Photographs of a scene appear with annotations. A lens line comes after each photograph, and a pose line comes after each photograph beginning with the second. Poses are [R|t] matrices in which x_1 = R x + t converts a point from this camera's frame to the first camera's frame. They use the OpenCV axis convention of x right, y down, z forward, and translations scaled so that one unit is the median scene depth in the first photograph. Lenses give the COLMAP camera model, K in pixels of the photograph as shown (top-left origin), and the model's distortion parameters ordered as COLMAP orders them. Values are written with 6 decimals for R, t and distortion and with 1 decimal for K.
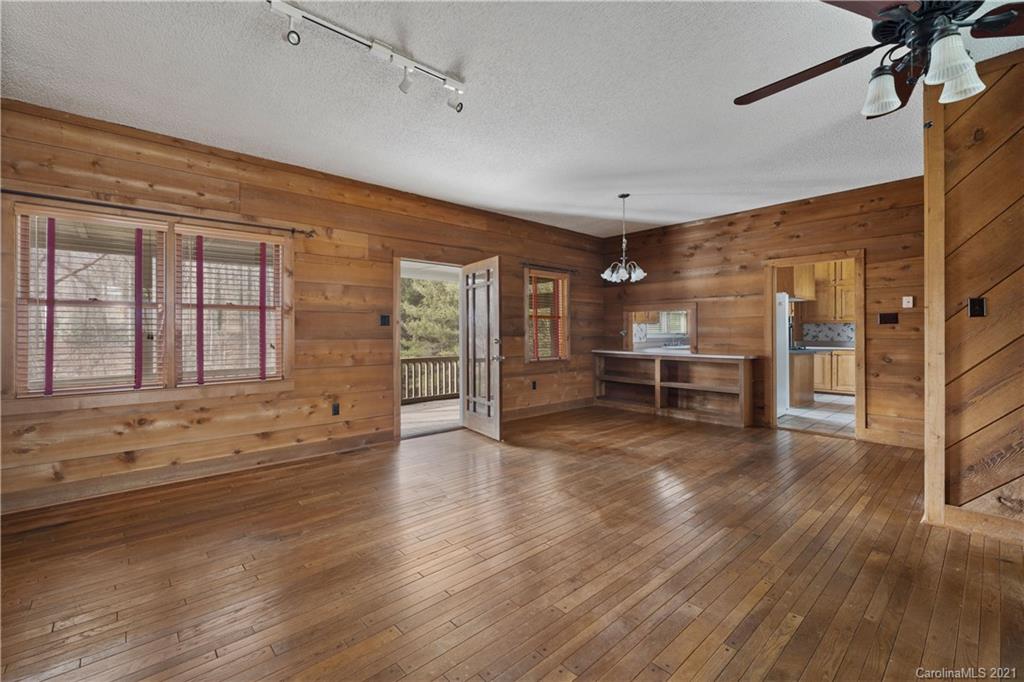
lens RADIAL K [[435.1, 0, 510.4], [0, 435.1, 332.3], [0, 0, 1]] dist [-0.000154, 0.000152]
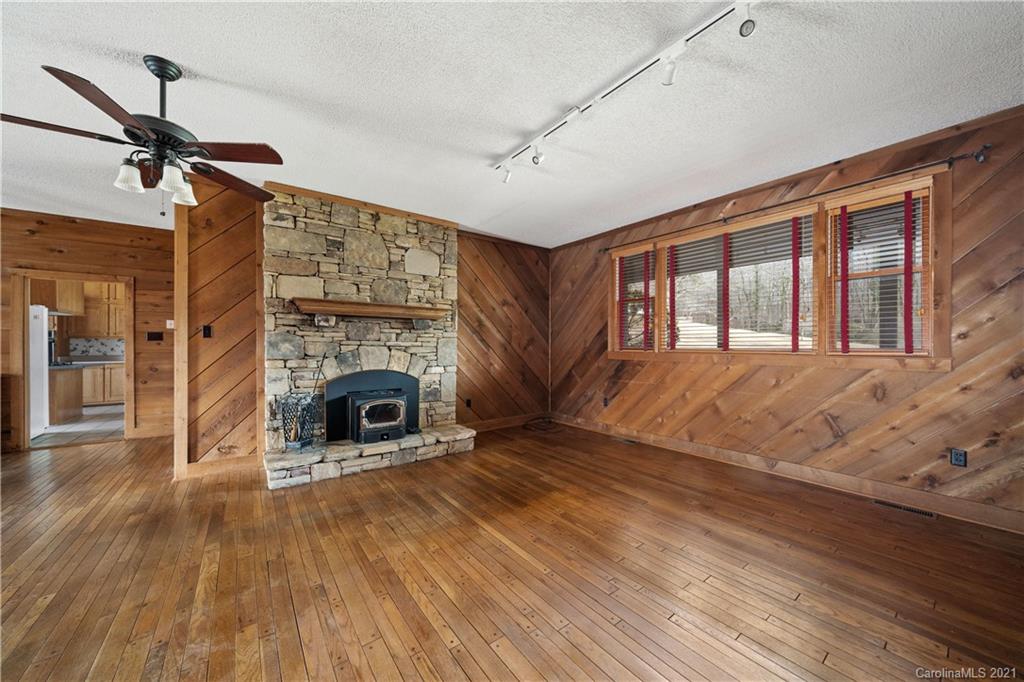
lens RADIAL K [[364.1, 0, 509.9], [0, 364.1, 345.7], [0, 0, 1]] dist [-0.001879, -0.000144]
pose [[0.102272, 0.003345, 0.994751, -0.061154], [0.000678, 0.999994, -0.003432, -0.000623], [-0.994756, 0.001026, 0.102269, -0.110697]]
